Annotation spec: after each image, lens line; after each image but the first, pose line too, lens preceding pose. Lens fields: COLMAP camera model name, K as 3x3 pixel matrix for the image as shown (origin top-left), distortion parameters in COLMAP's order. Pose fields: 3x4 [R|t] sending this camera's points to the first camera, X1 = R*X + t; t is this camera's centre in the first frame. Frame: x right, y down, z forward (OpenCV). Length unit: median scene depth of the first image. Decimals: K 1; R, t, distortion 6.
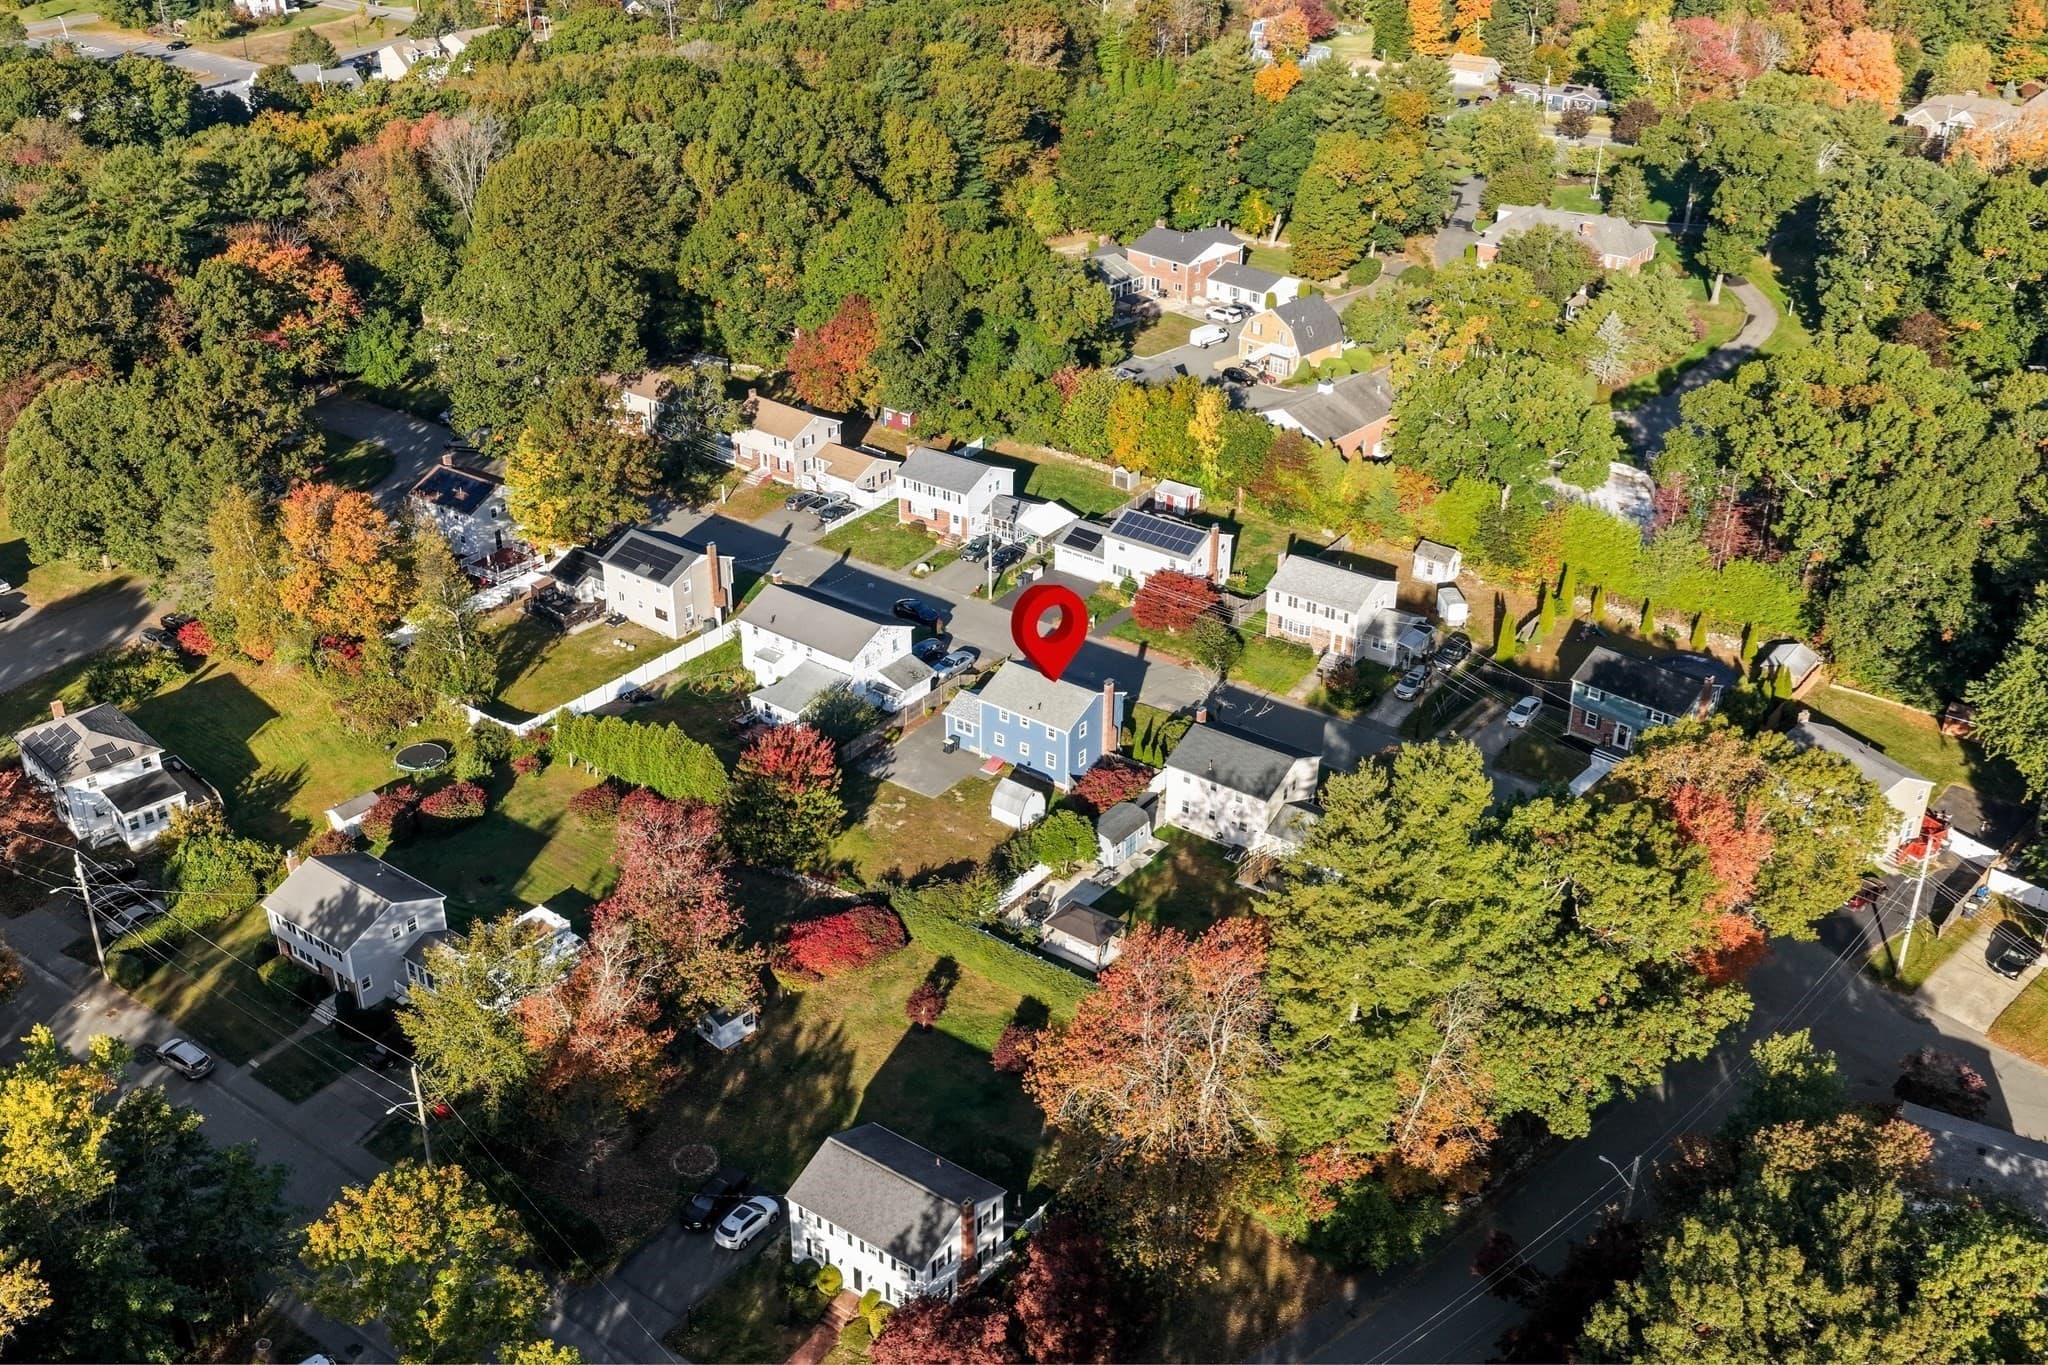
lens RADIAL K [[1512.8, 0, 1022.8], [0, 1512.8, 726.5], [0, 0, 1]] dist [0.001555, -0.005243]
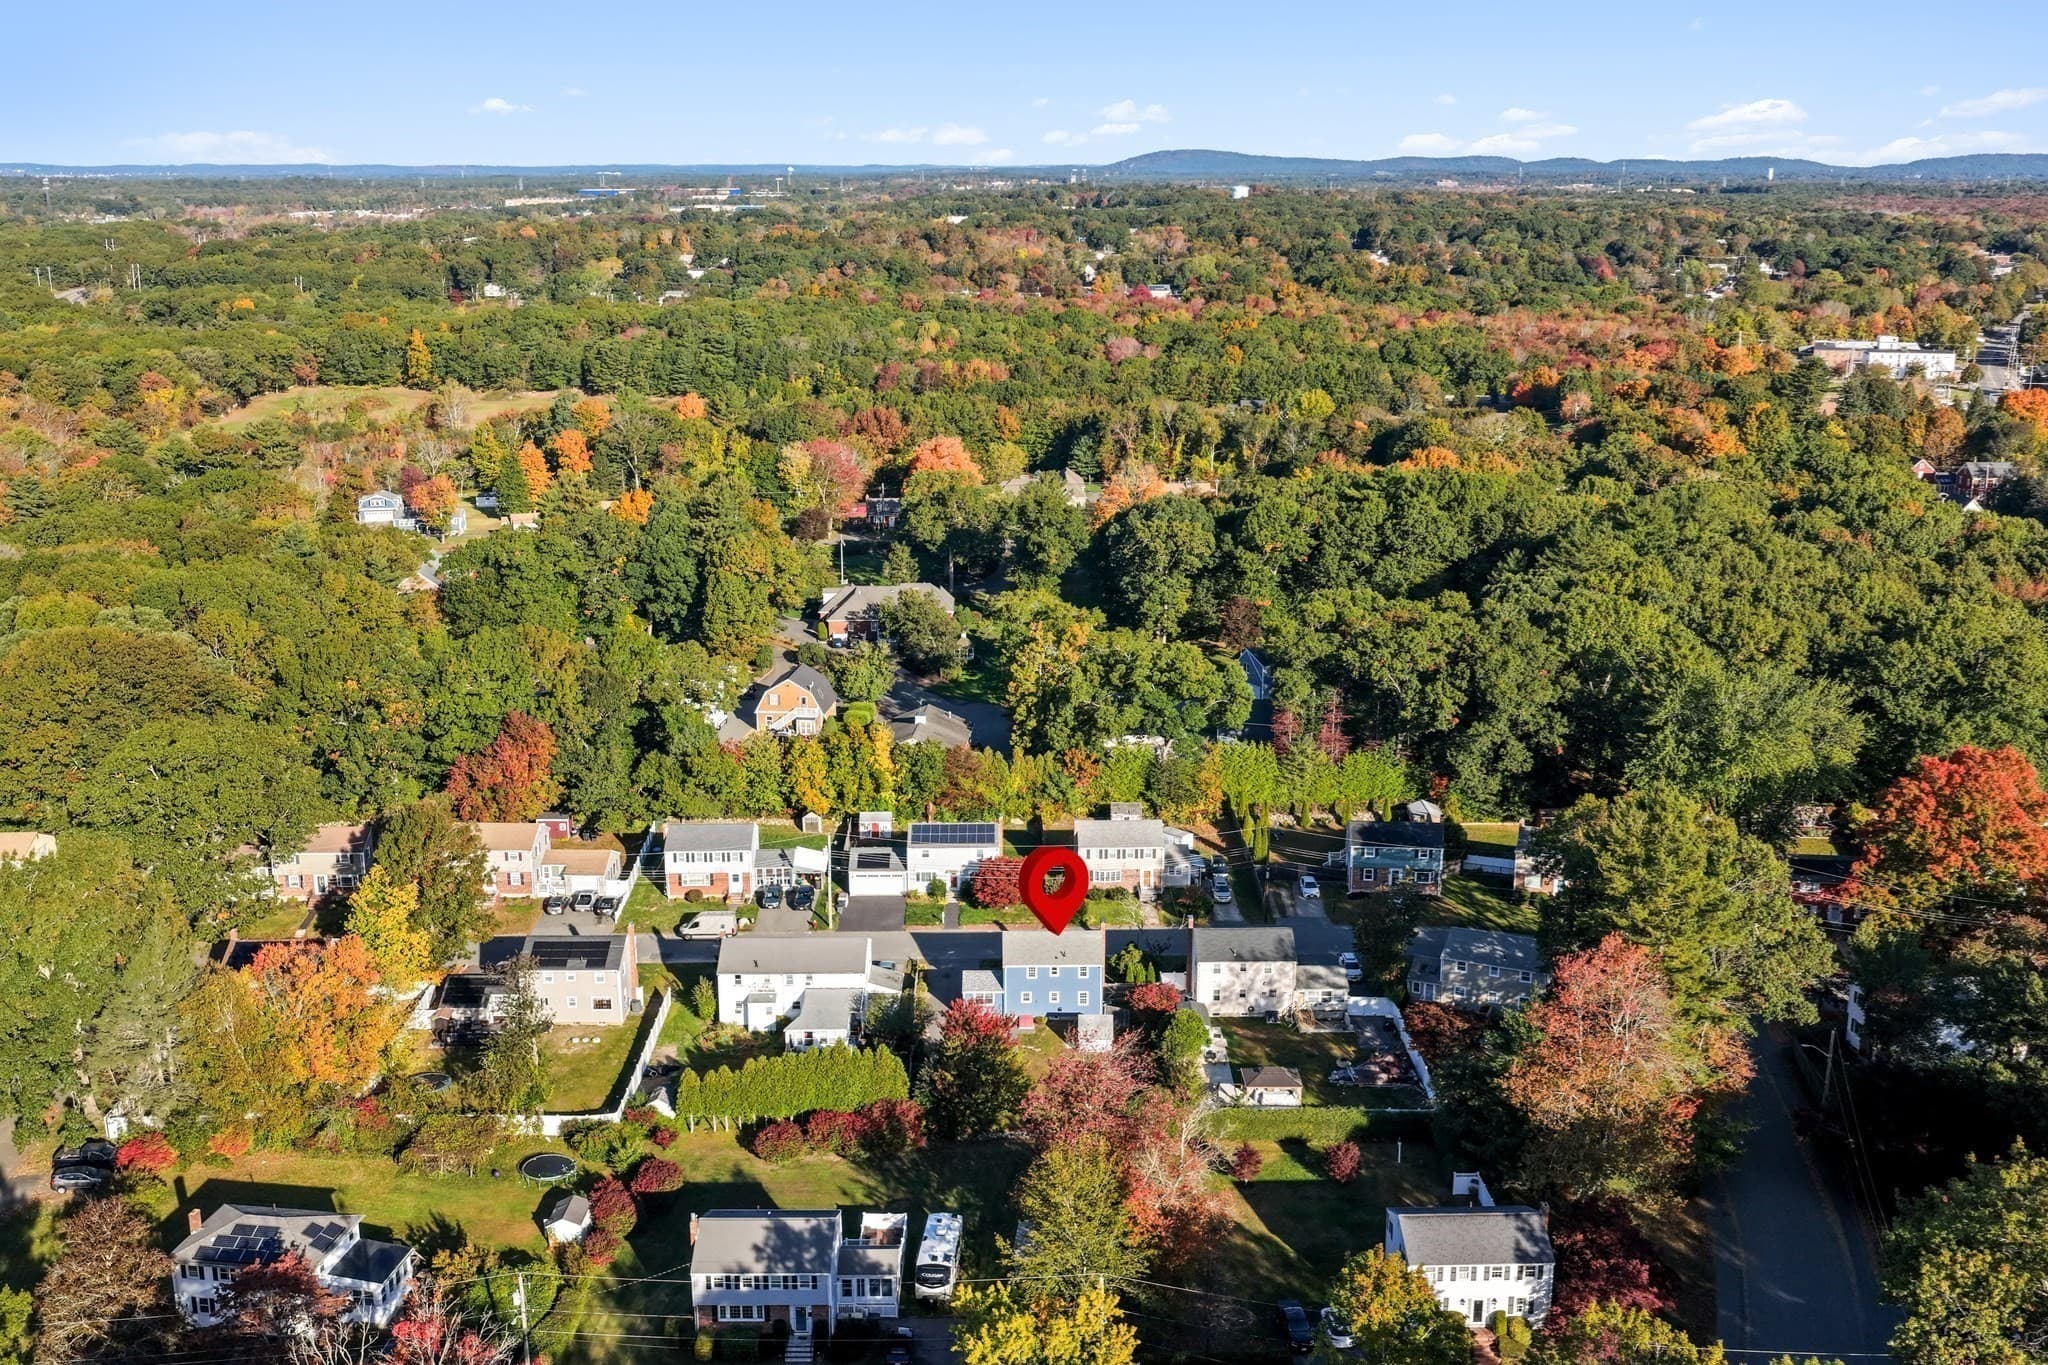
lens RADIAL K [[1512.8, 0, 1022.8], [0, 1512.8, 726.5], [0, 0, 1]] dist [0.001555, -0.005243]
pose [[0.853883, -0.189754, 0.484641, -0.551225], [0.311560, 0.932257, -0.183922, 0.028090], [-0.416910, 0.308043, 0.855158, -0.001740]]
